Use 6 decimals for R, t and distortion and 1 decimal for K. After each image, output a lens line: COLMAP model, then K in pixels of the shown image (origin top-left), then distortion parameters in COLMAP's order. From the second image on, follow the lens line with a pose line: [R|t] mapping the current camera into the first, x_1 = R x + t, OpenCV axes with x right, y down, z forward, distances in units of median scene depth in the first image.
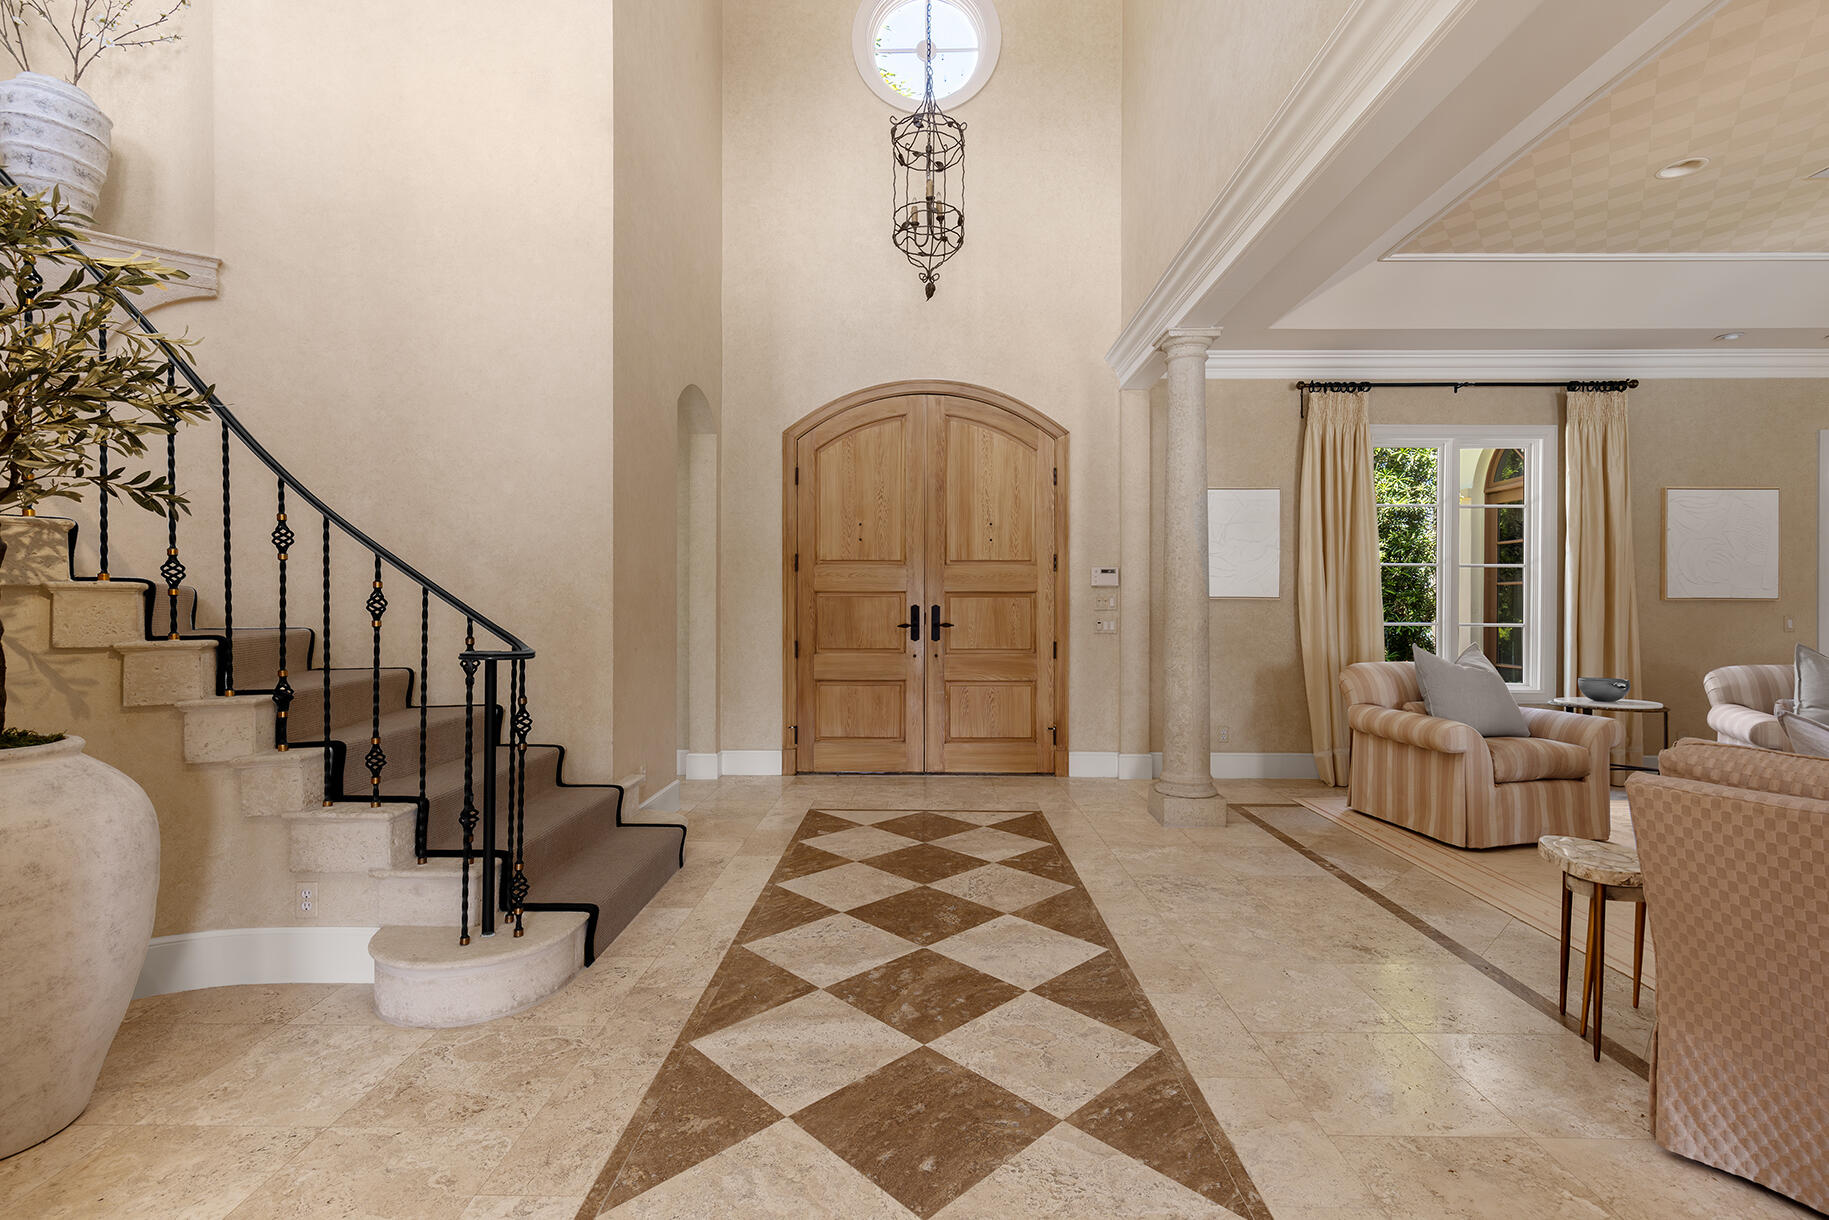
lens RADIAL K [[827.4, 0, 915.2], [0, 827.4, 608.7], [0, 0, 1]] dist [0.000854, 0.000150]
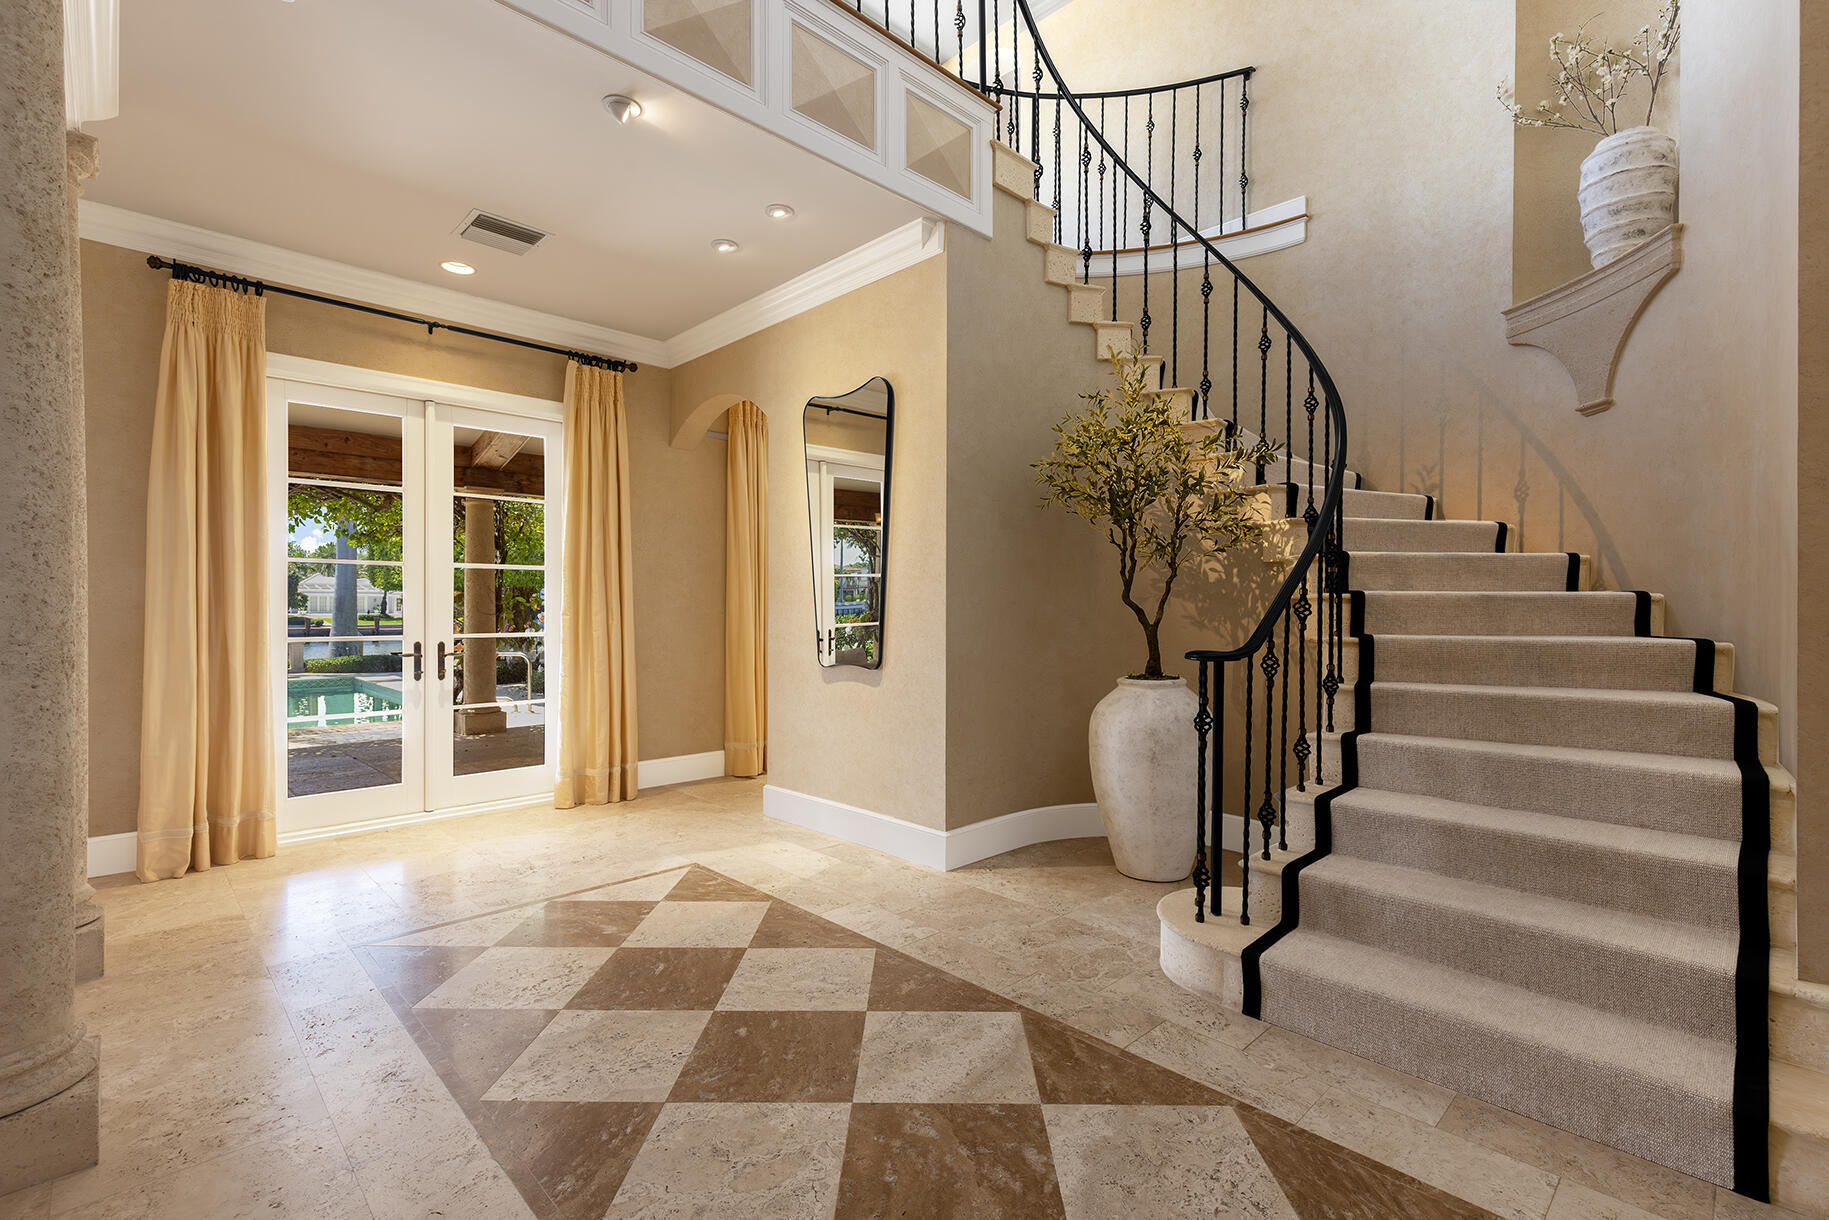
lens RADIAL K [[827.4, 0, 915.9], [0, 827.4, 613.4], [0, 0, 1]] dist [0.000854, 0.000150]
pose [[-0.710881, 0.003102, -0.703305, 0.635426], [-0.002945, 0.999968, 0.007387, -0.005641], [0.703306, 0.007323, -0.710850, 1.817060]]
